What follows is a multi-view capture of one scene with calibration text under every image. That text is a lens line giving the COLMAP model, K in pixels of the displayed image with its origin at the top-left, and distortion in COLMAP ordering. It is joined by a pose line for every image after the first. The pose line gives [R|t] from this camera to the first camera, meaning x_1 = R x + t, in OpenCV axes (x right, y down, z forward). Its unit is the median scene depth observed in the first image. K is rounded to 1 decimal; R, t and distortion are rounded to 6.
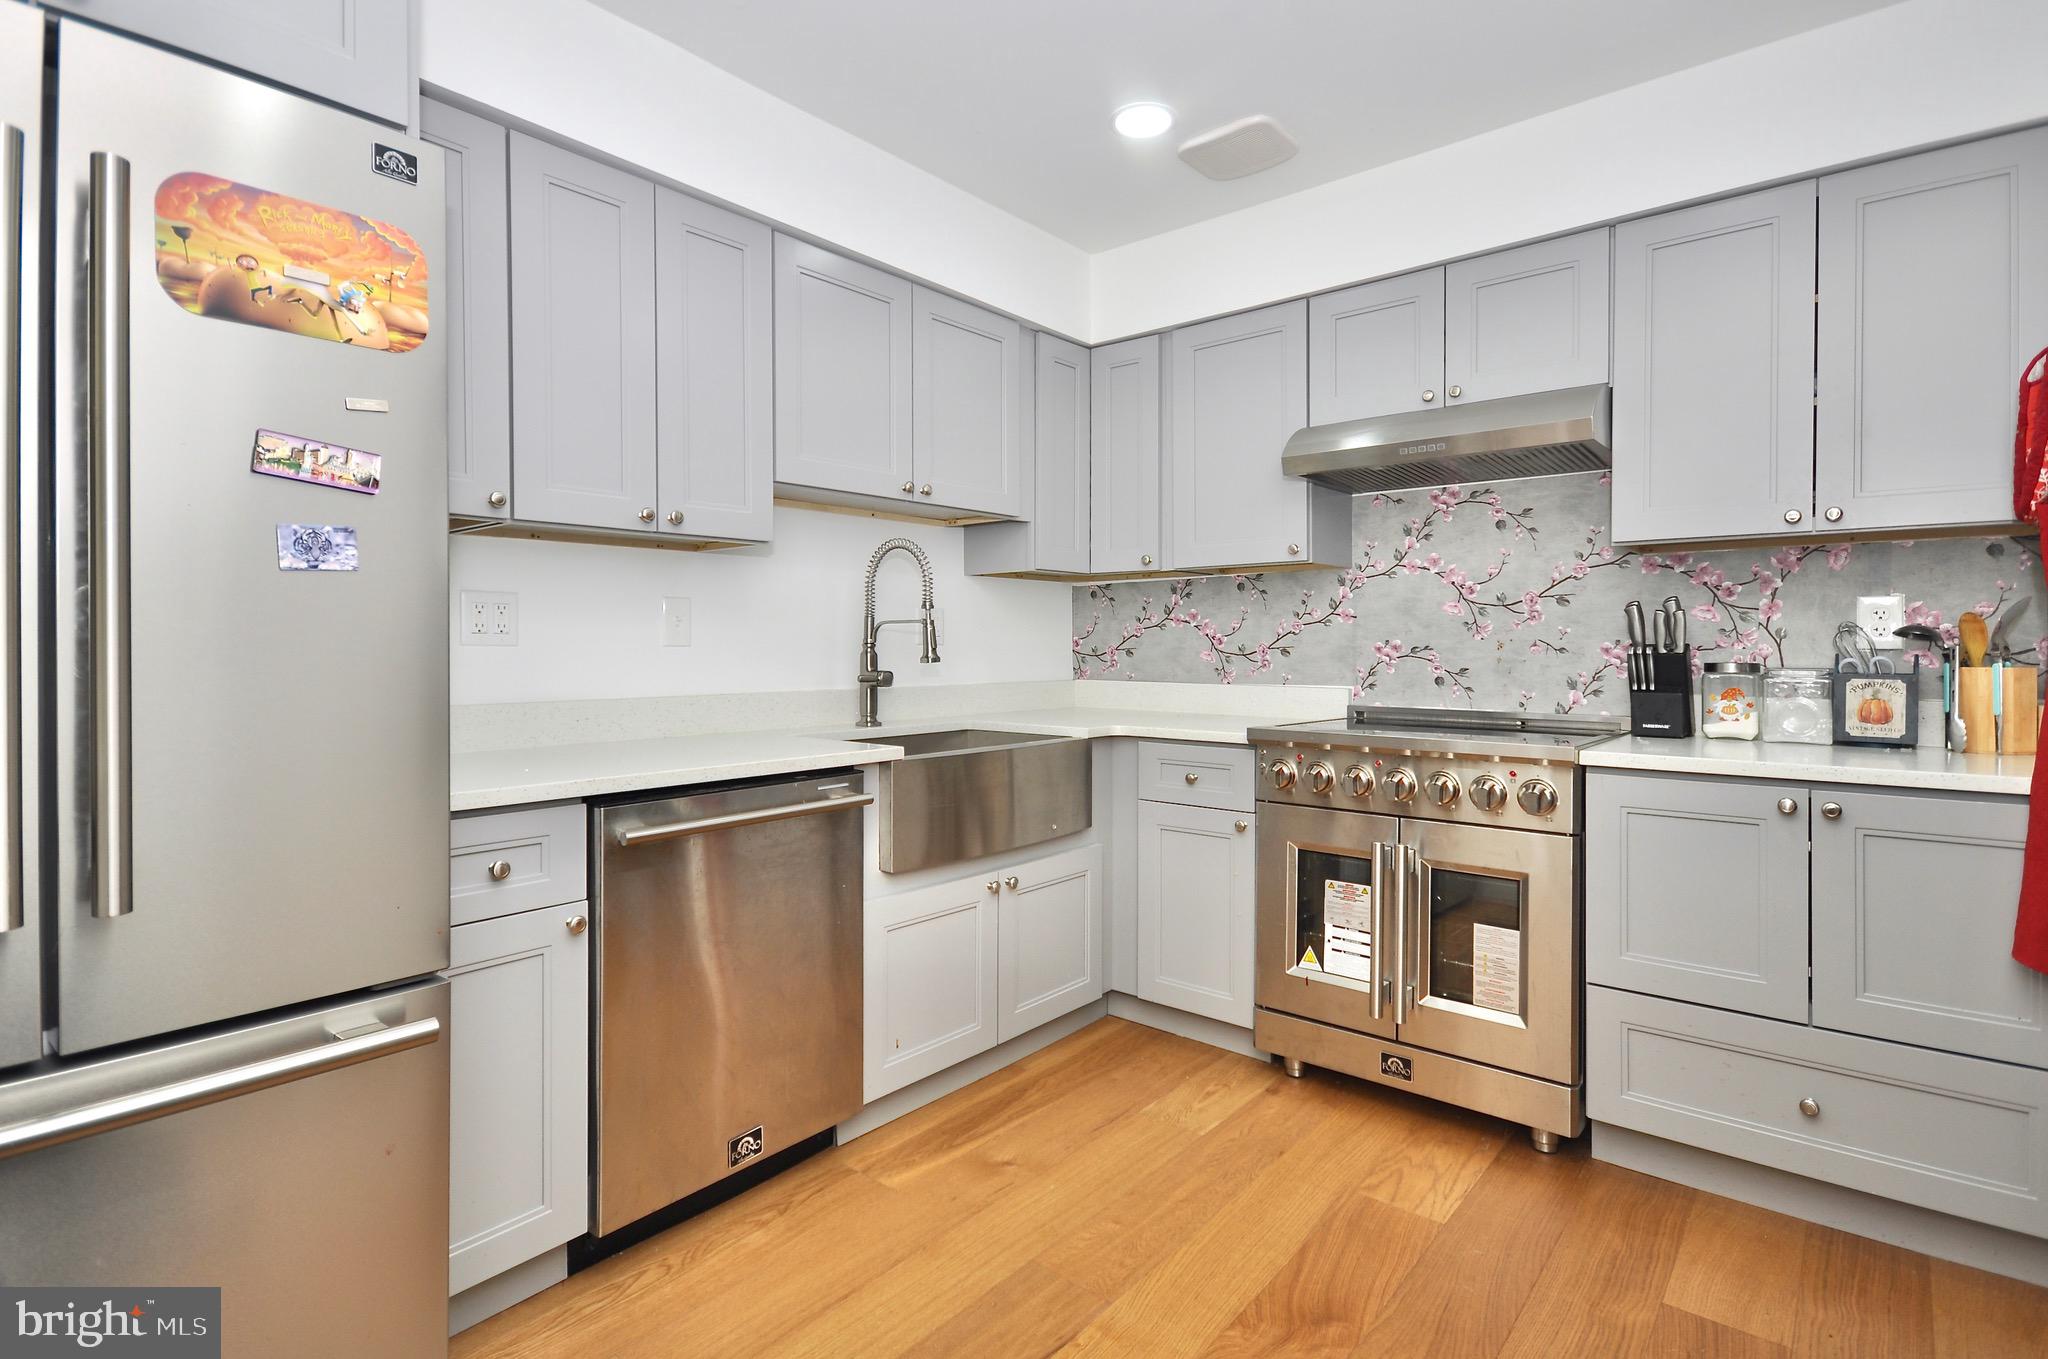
lens RADIAL K [[998.9, 0, 1022.7], [0, 998.9, 653.5], [0, 0, 1]] dist [0.004505, 0.000911]
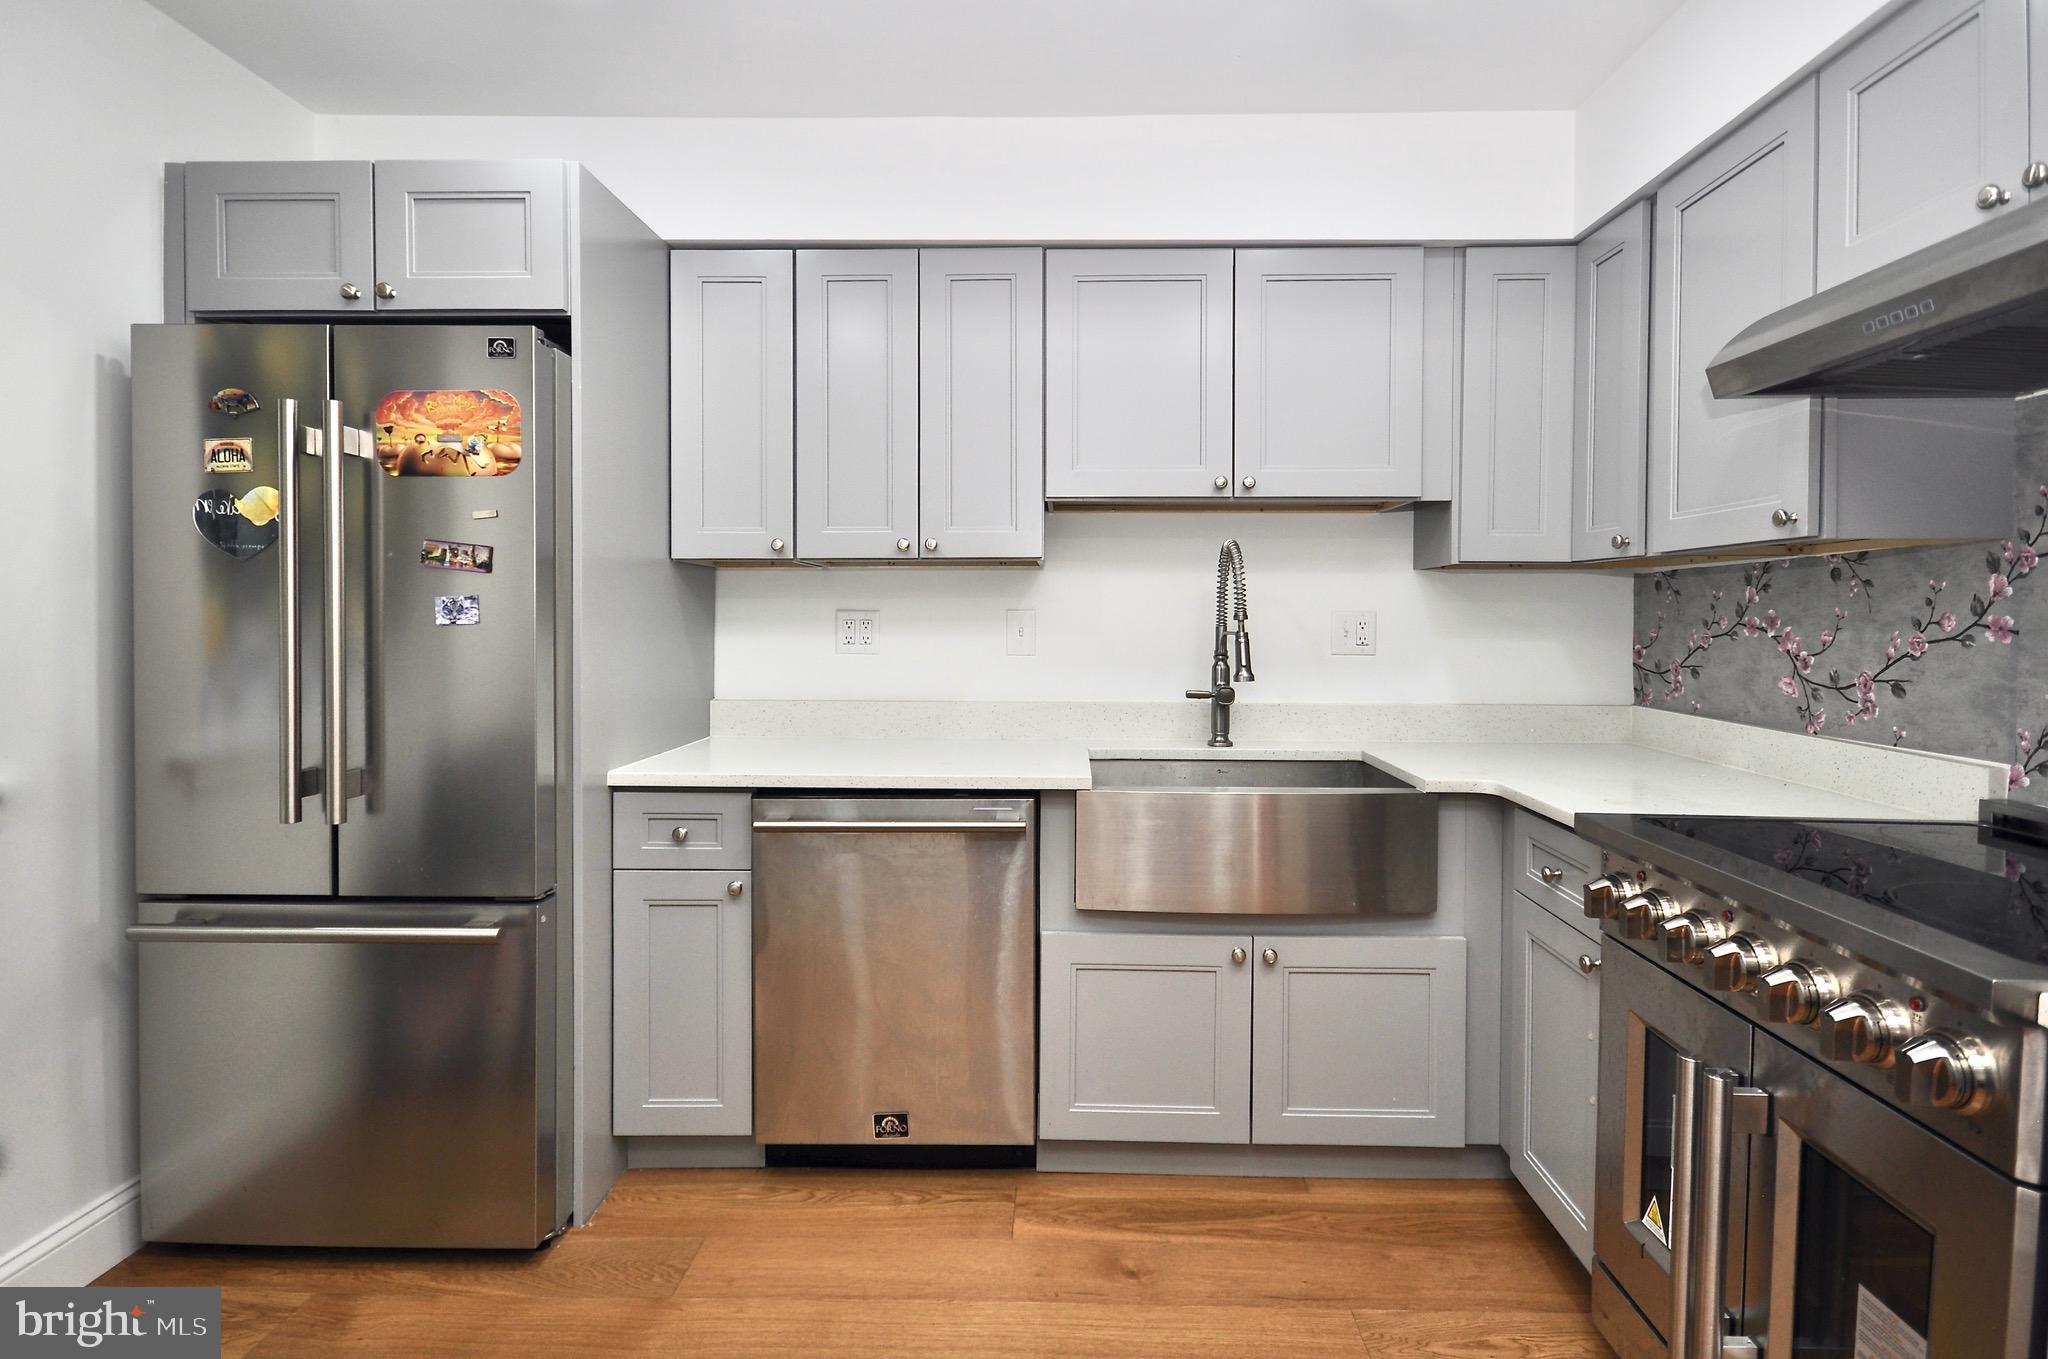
lens RADIAL K [[1005.3, 0, 1053.4], [0, 1005.3, 636.5], [0, 0, 1]] dist [0.008865, 0.000146]
pose [[0.630343, 0.019898, -0.776062, 0.544645], [-0.009193, 0.999793, 0.018168, -0.050206], [0.776262, -0.004318, 0.630395, 0.358159]]
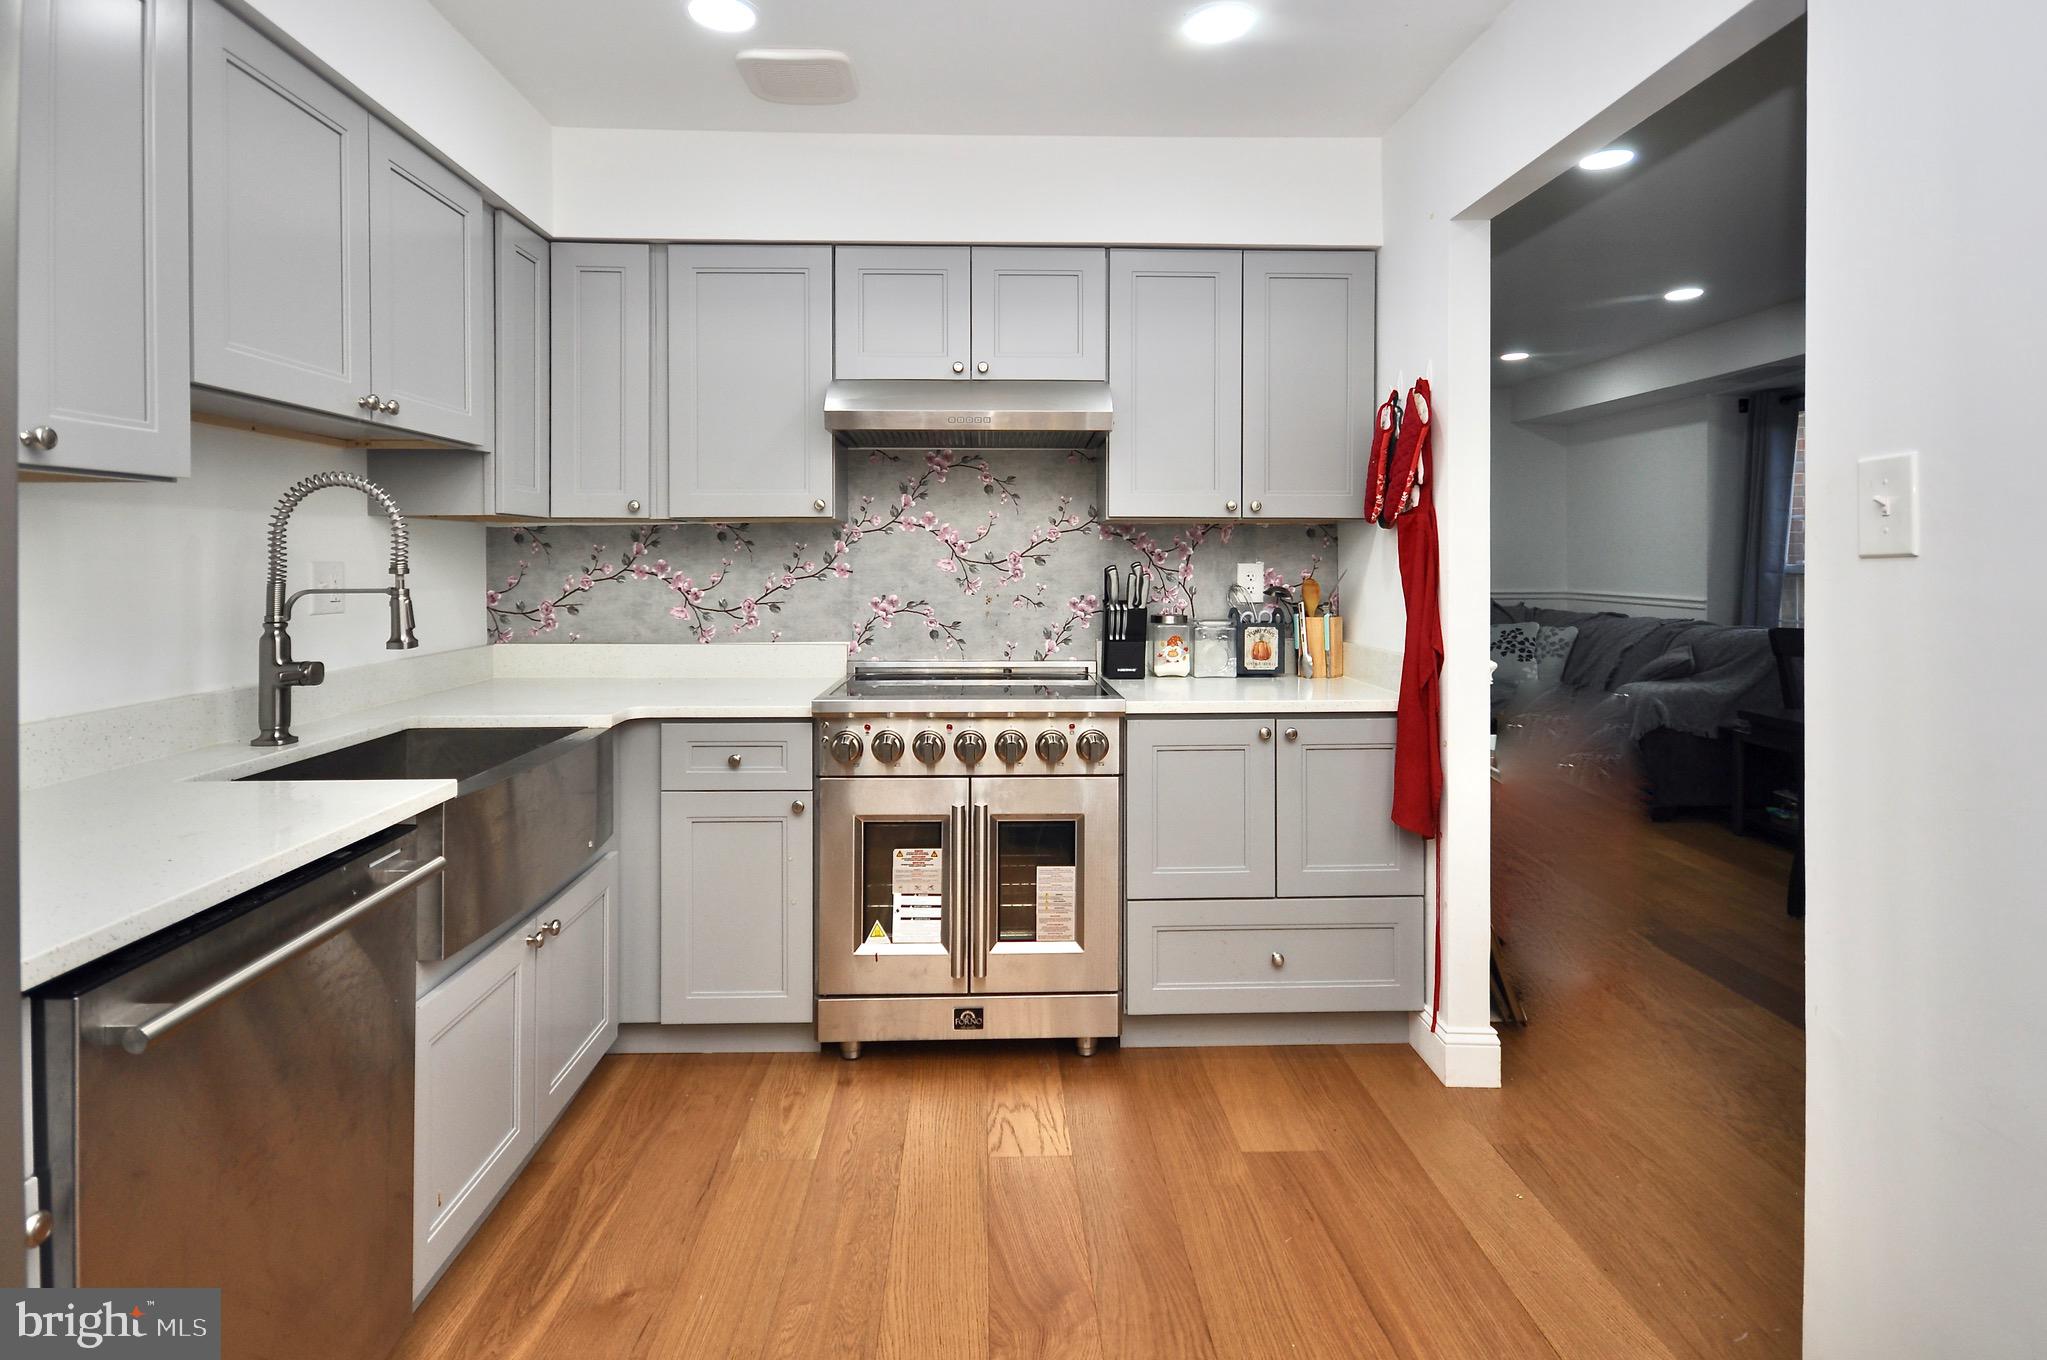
lens RADIAL K [[1032.0, 0, 1013.4], [0, 1032.0, 564.0], [0, 0, 1]] dist [-0.000905, 0.010434]
pose [[0.743706, -0.004388, 0.668493, -0.295424], [0.006197, 0.999981, -0.000330, -0.054844], [-0.668479, 0.004388, 0.743718, 0.169988]]
